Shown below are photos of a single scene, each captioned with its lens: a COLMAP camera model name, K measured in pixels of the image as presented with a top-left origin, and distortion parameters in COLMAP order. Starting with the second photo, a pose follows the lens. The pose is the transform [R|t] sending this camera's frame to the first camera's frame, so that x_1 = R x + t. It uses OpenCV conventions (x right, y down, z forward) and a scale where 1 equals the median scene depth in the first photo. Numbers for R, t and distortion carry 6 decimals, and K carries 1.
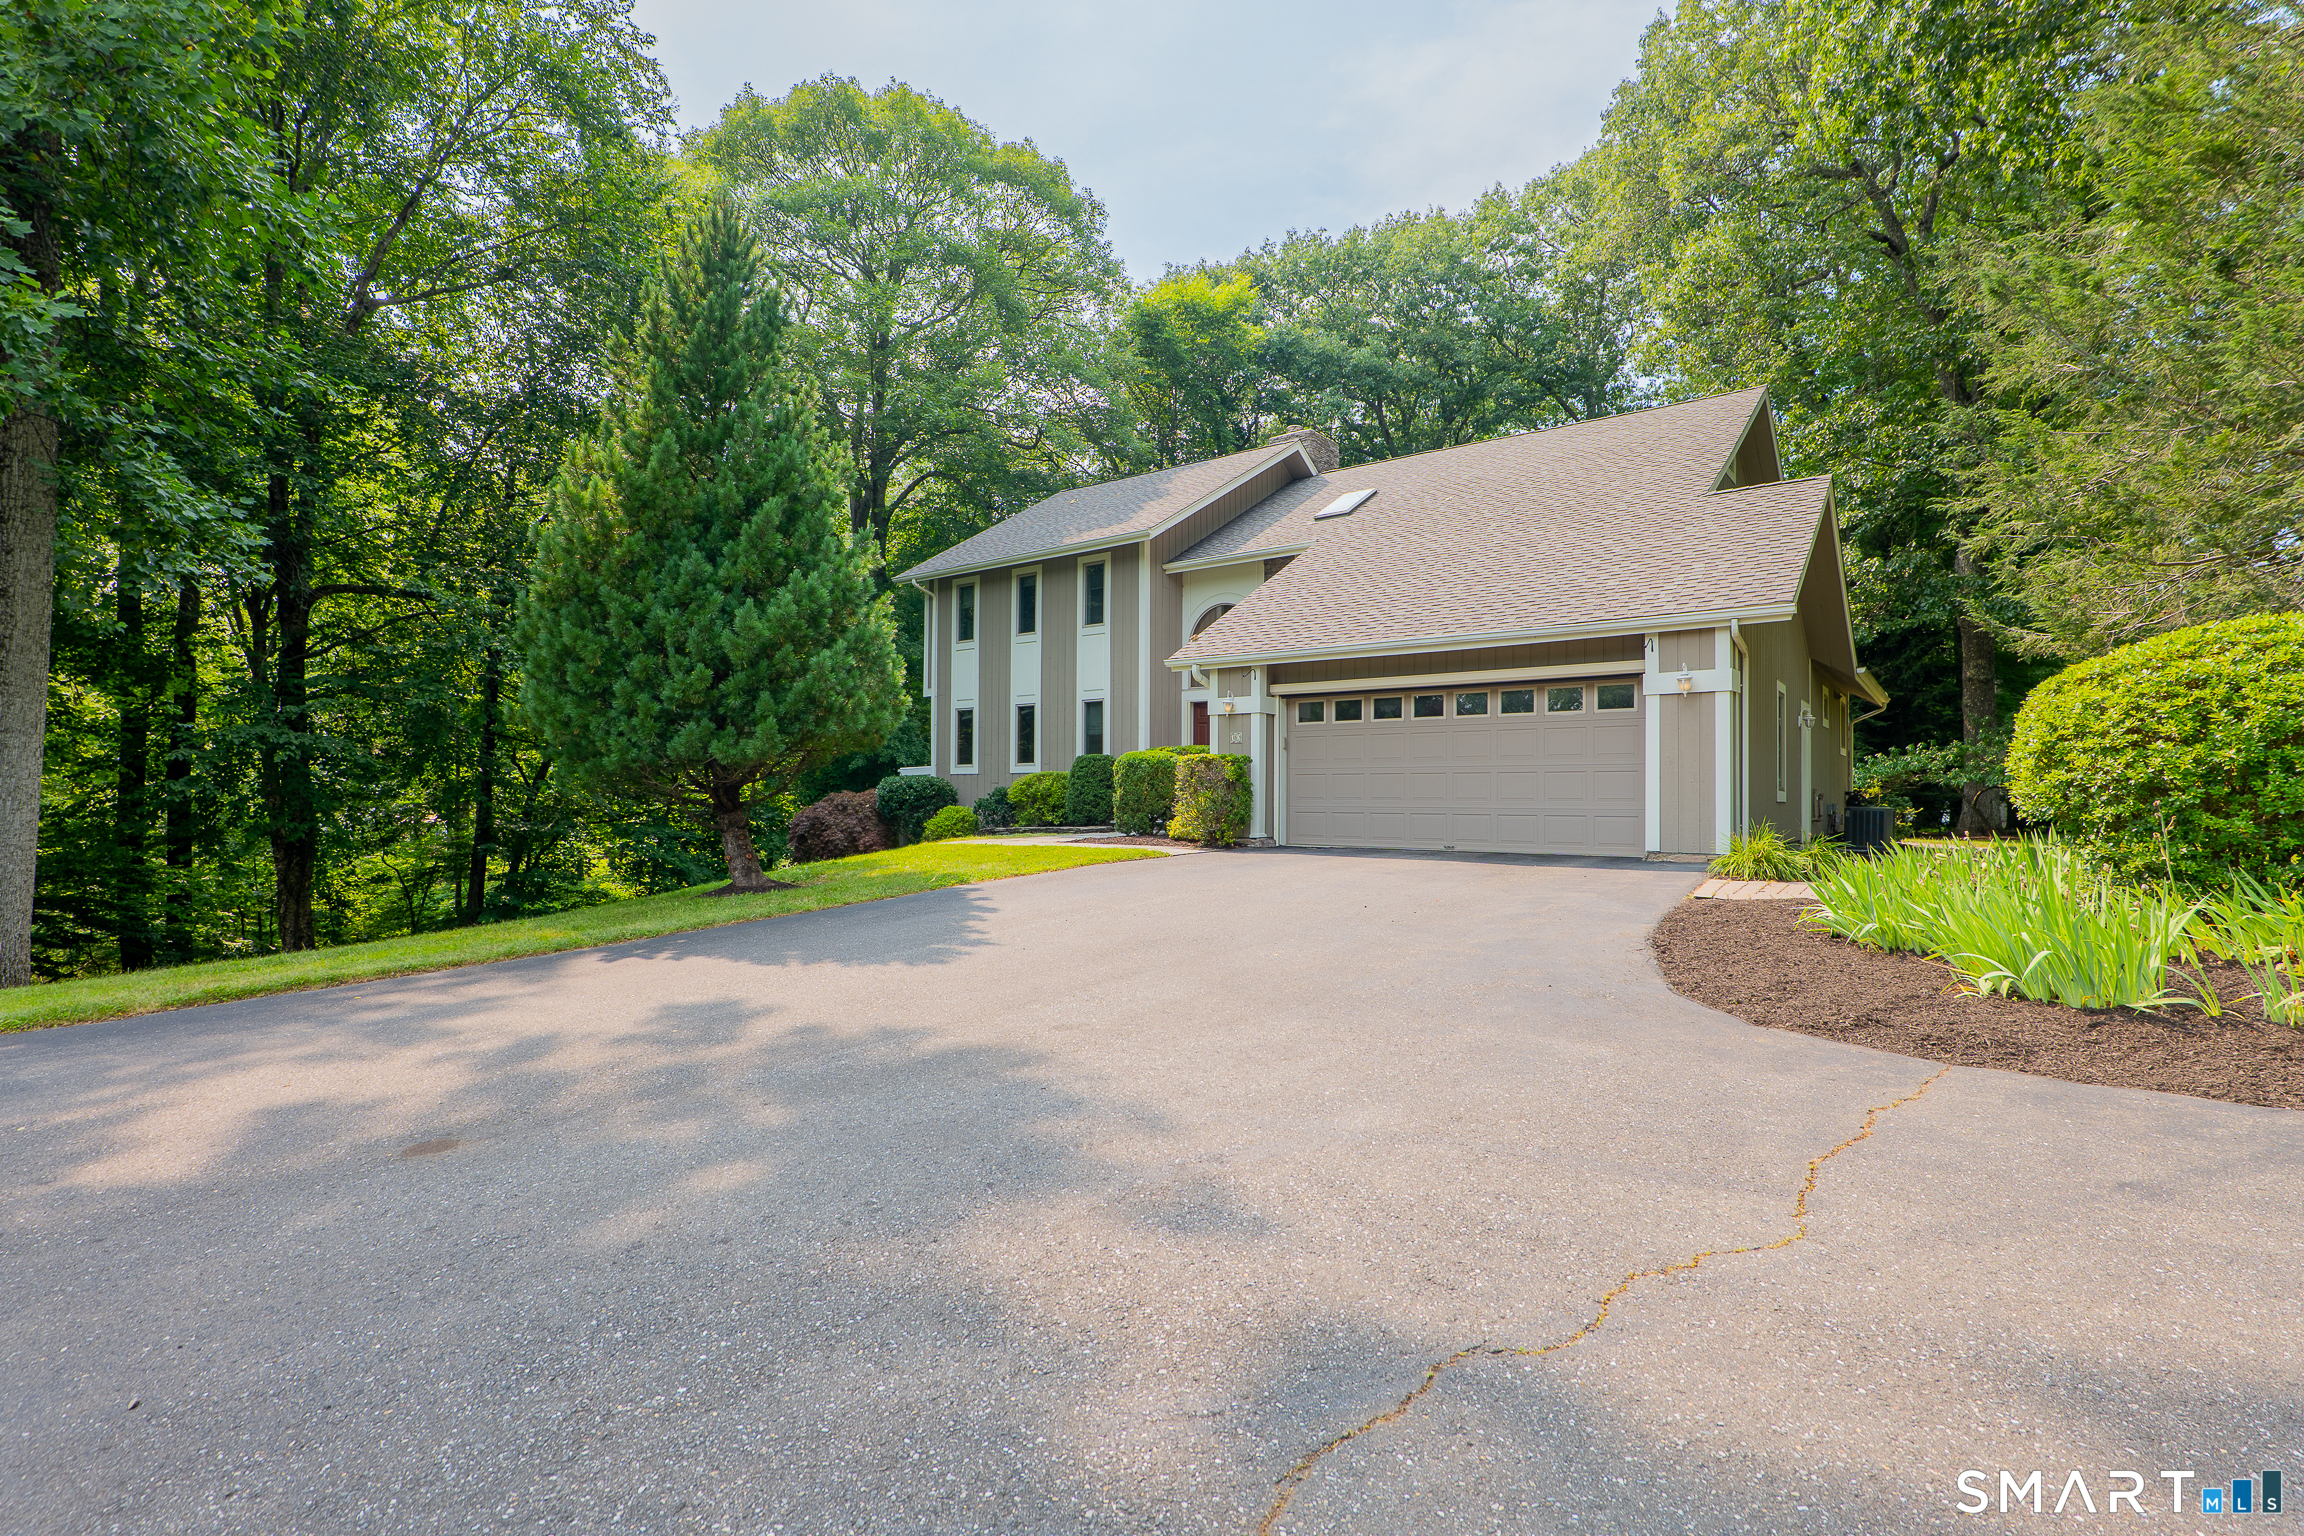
lens RADIAL K [[1074.9, 0, 1159.6], [0, 1074.9, 777.1], [0, 0, 1]] dist [-0.023364, 0.007776]
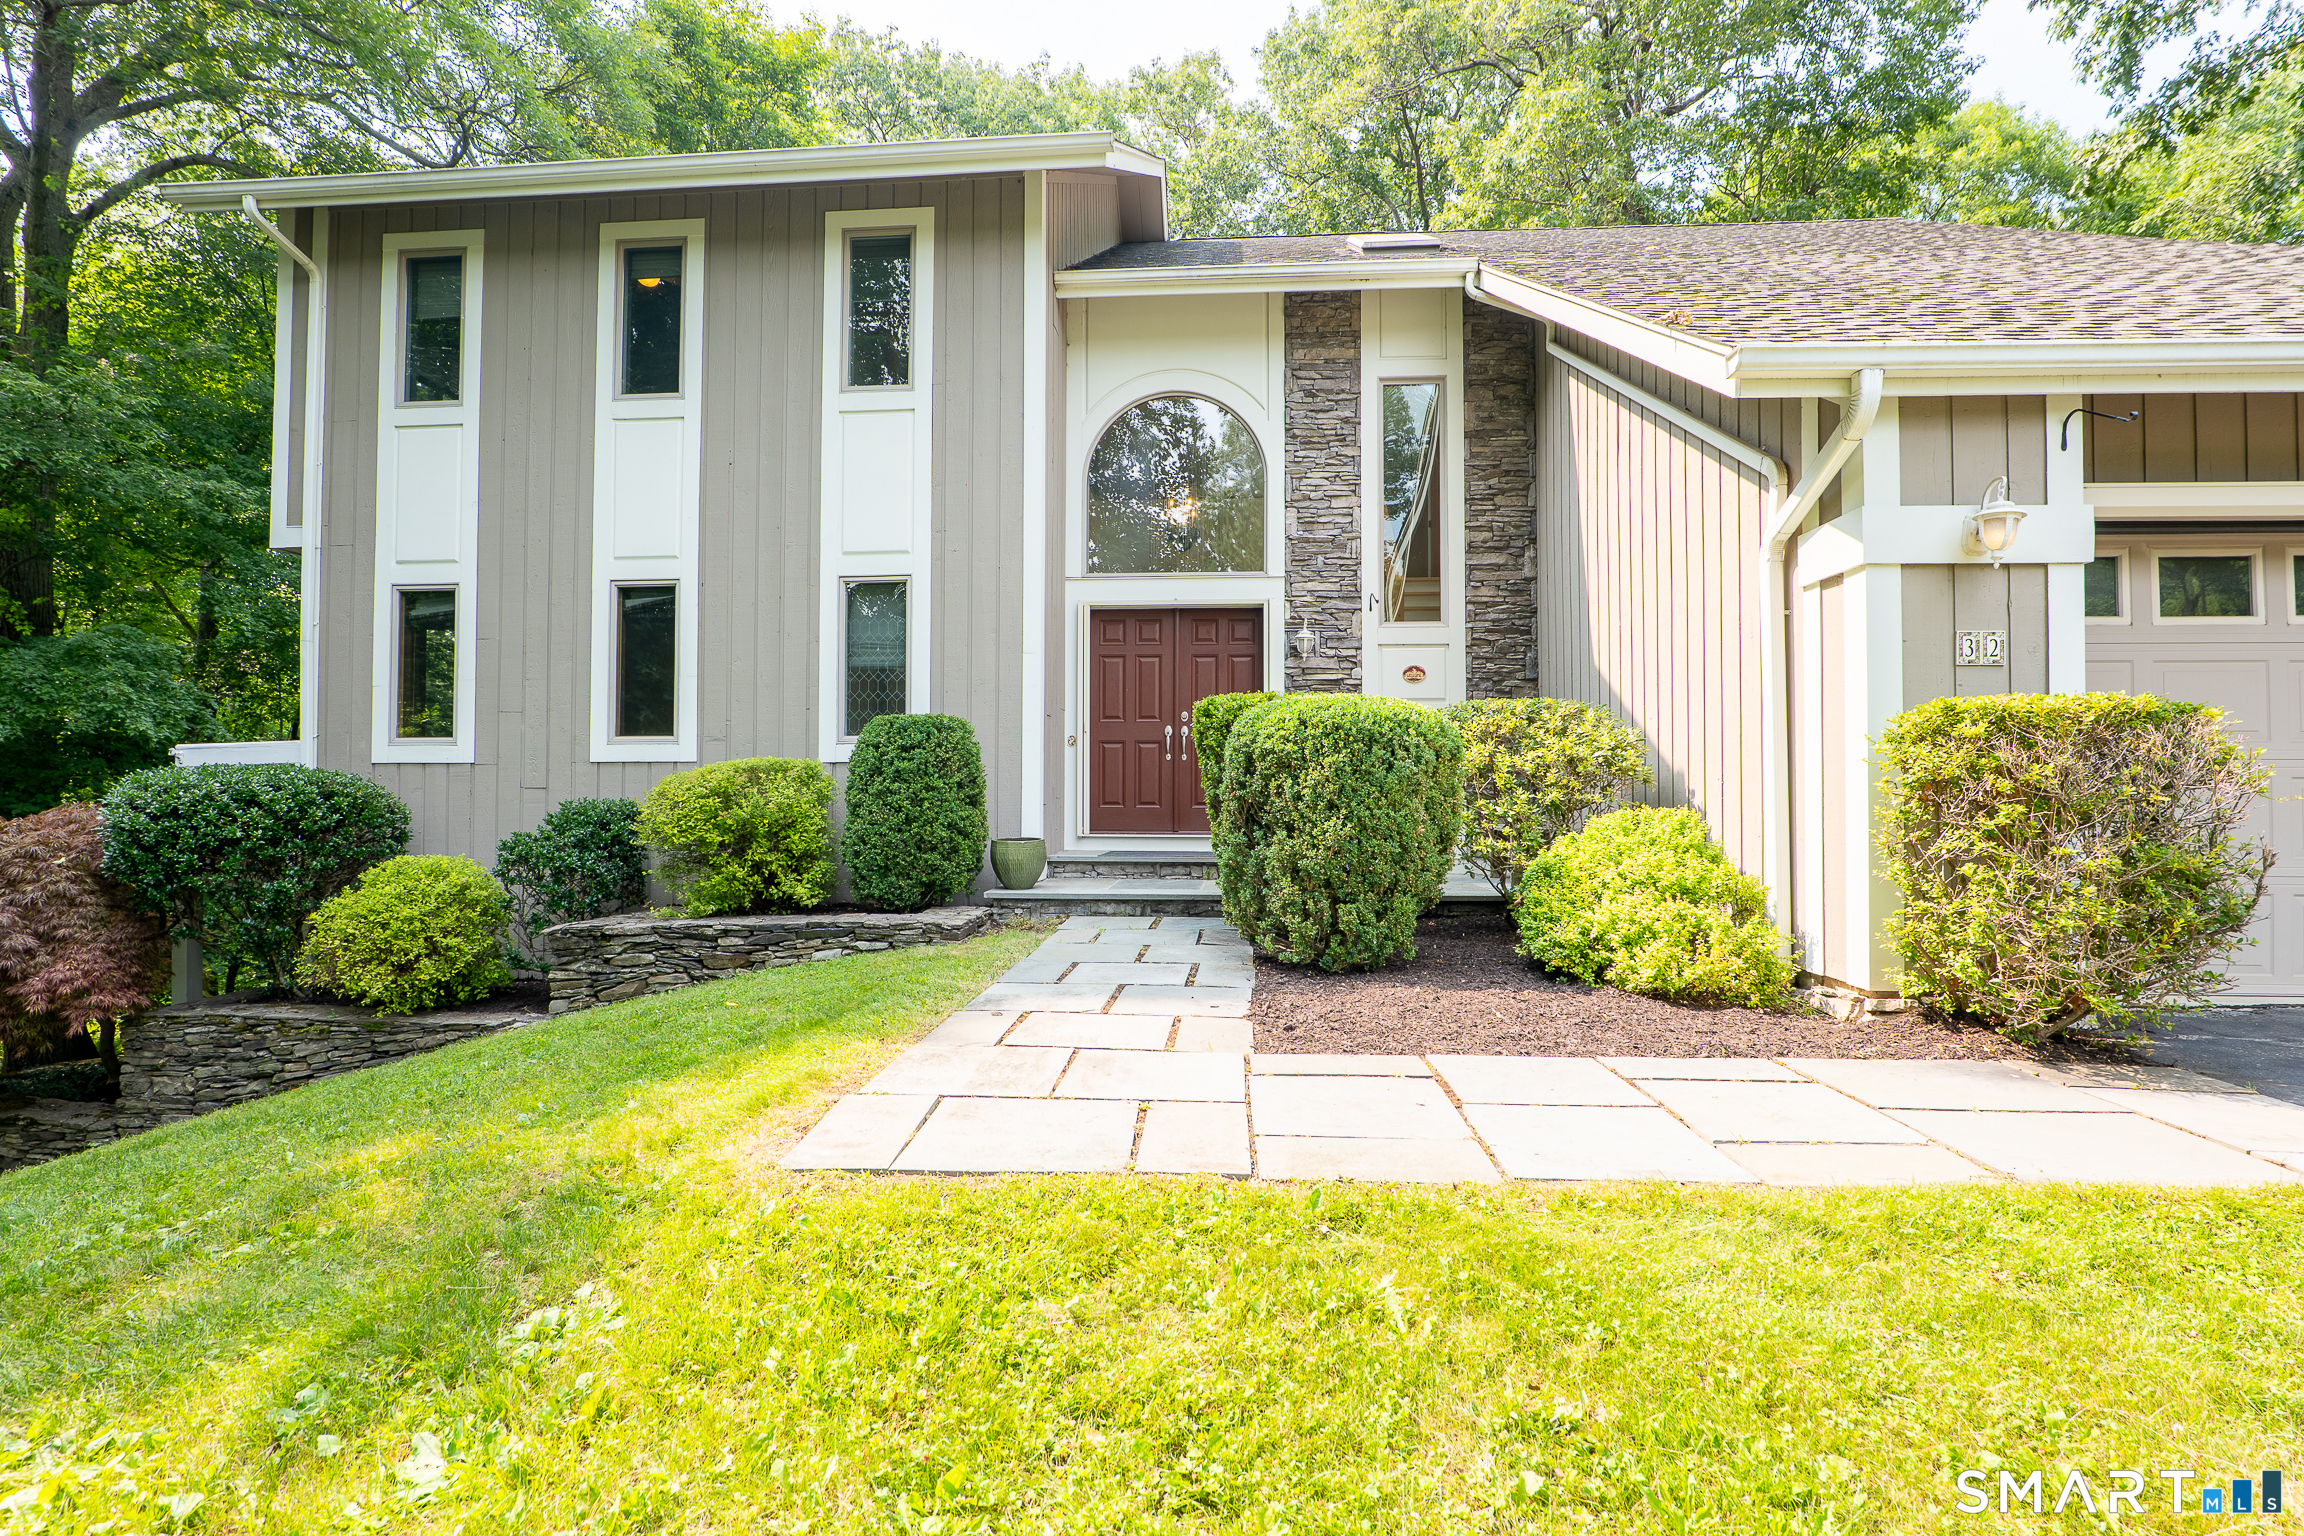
lens RADIAL K [[1074.9, 0, 1159.6], [0, 1074.9, 777.1], [0, 0, 1]] dist [-0.023364, 0.007776]
pose [[0.839143, 0.005946, 0.543878, -0.186425], [-0.007313, 0.999973, 0.000352, -0.000287], [-0.543861, -0.004273, 0.839164, 0.617154]]
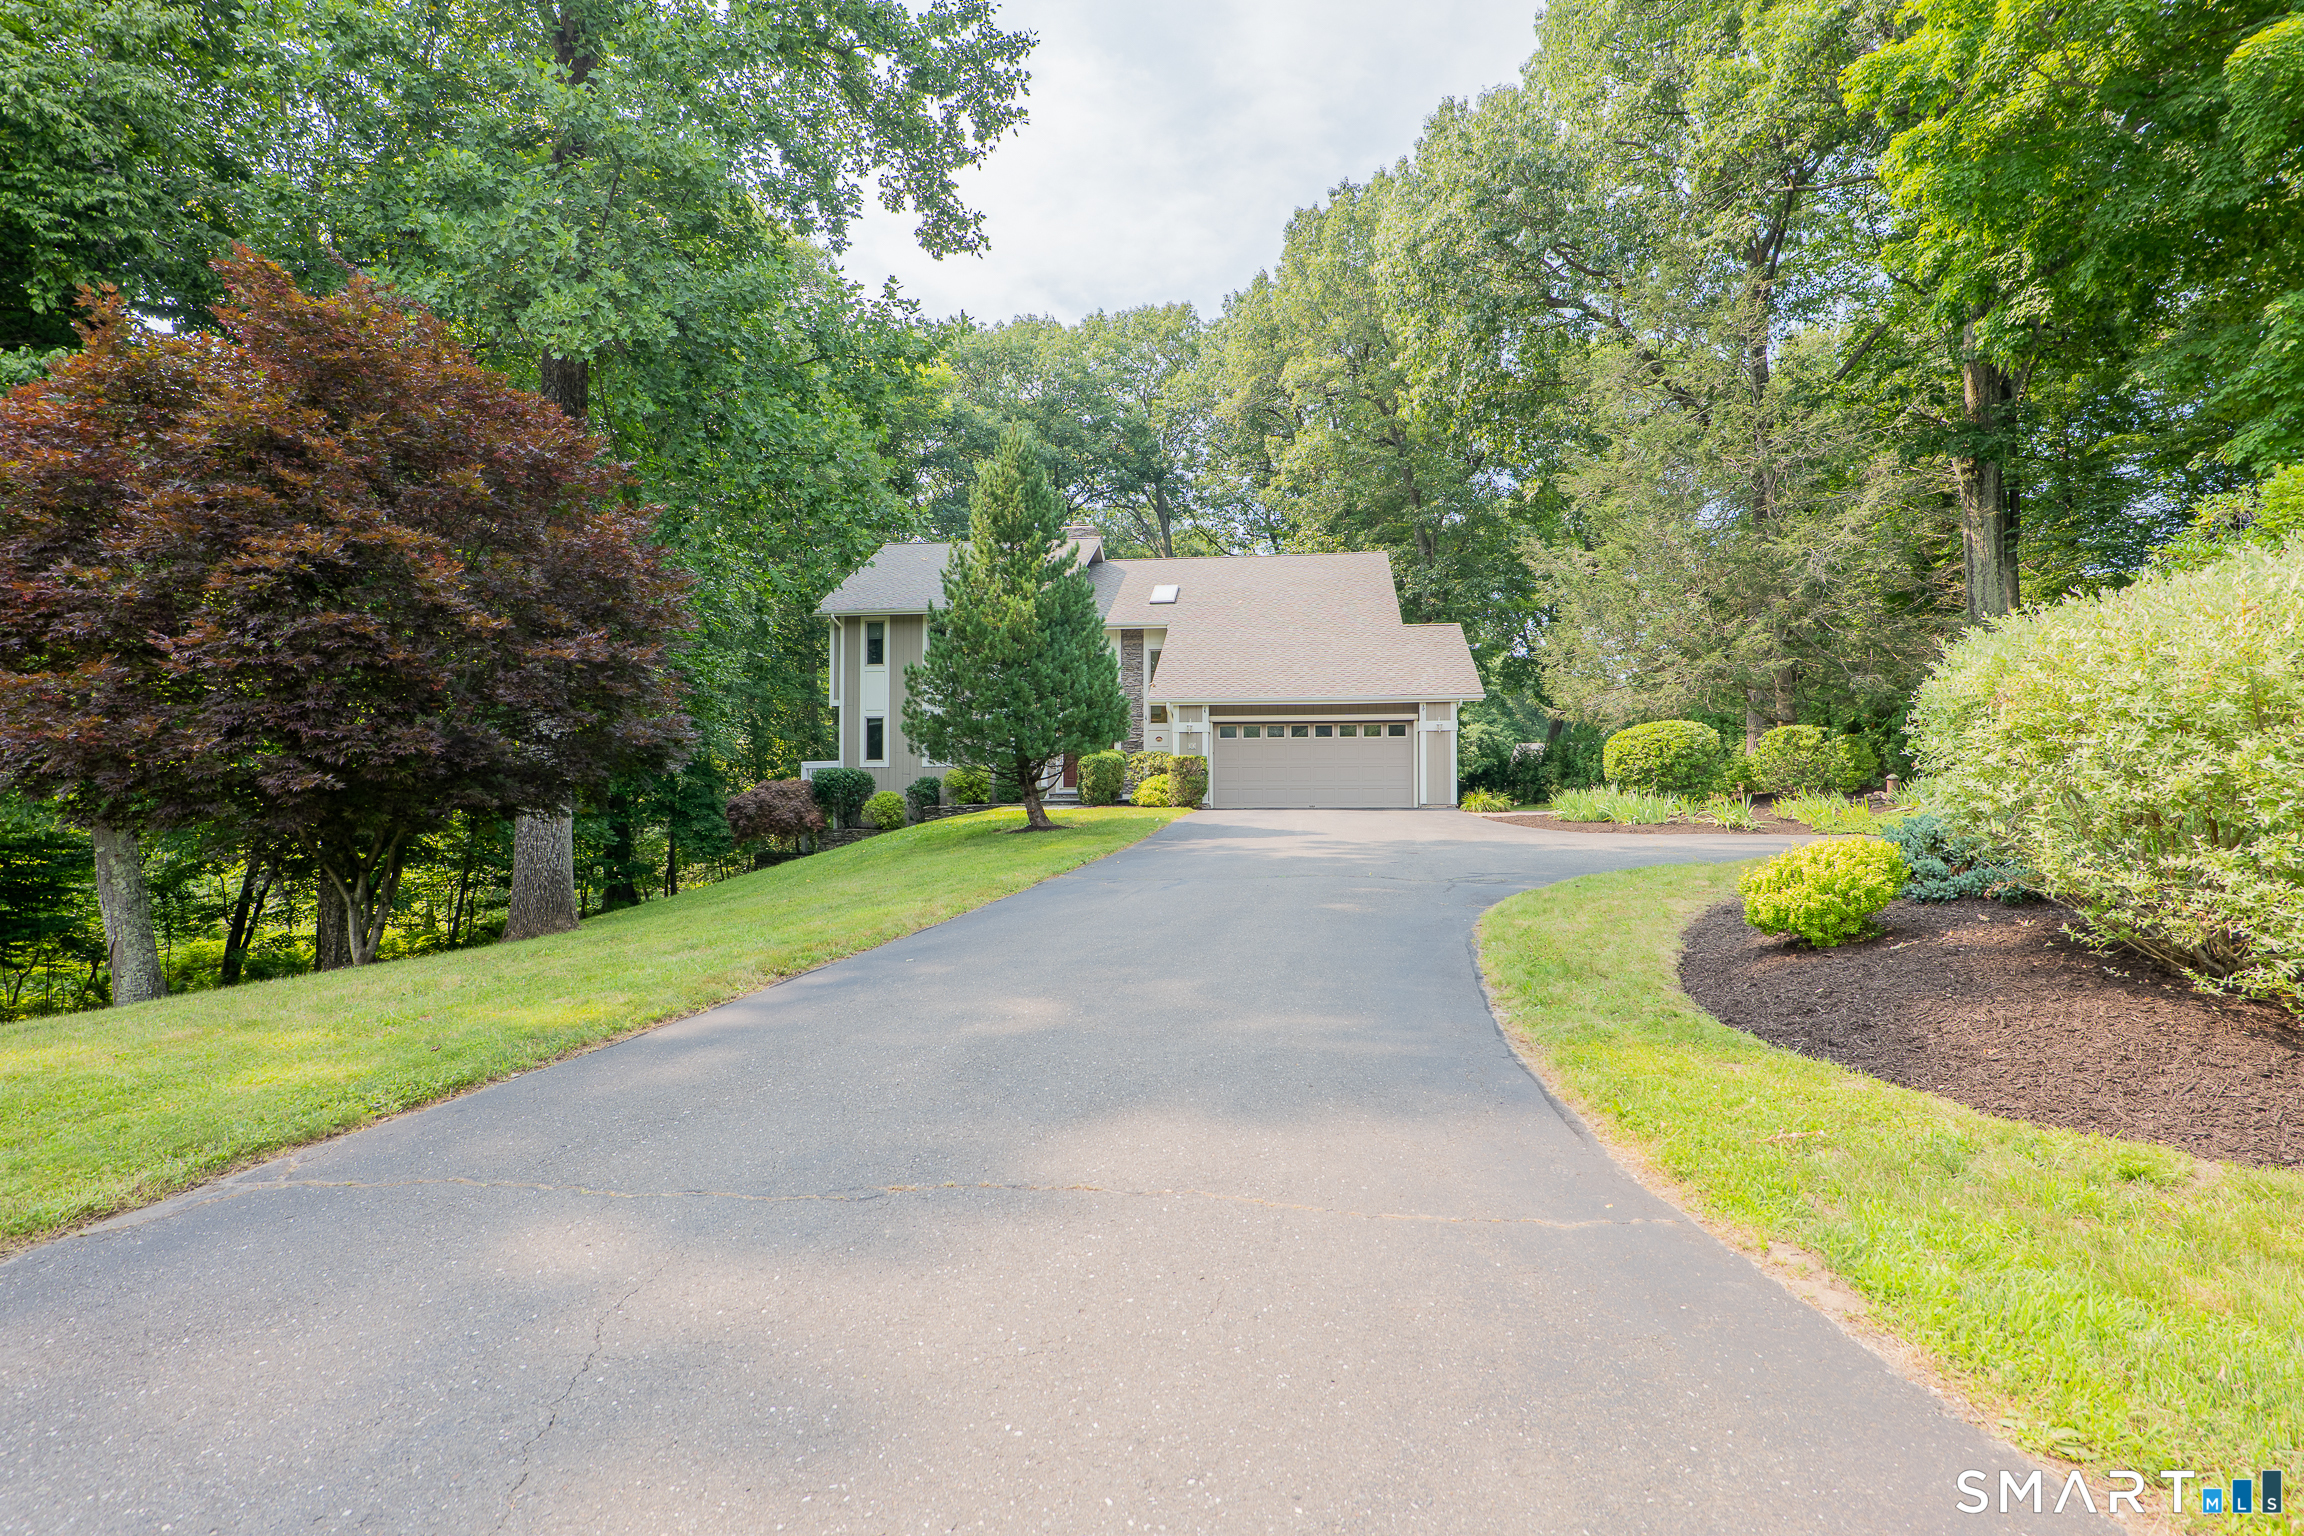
lens RADIAL K [[1074.9, 0, 1159.6], [0, 1074.9, 777.1], [0, 0, 1]] dist [-0.023364, 0.007776]
pose [[0.869128, 0.004438, 0.494568, -0.580560], [-0.003489, 0.999990, -0.002843, 0.013049], [-0.494575, 0.000746, 0.869134, -0.335160]]
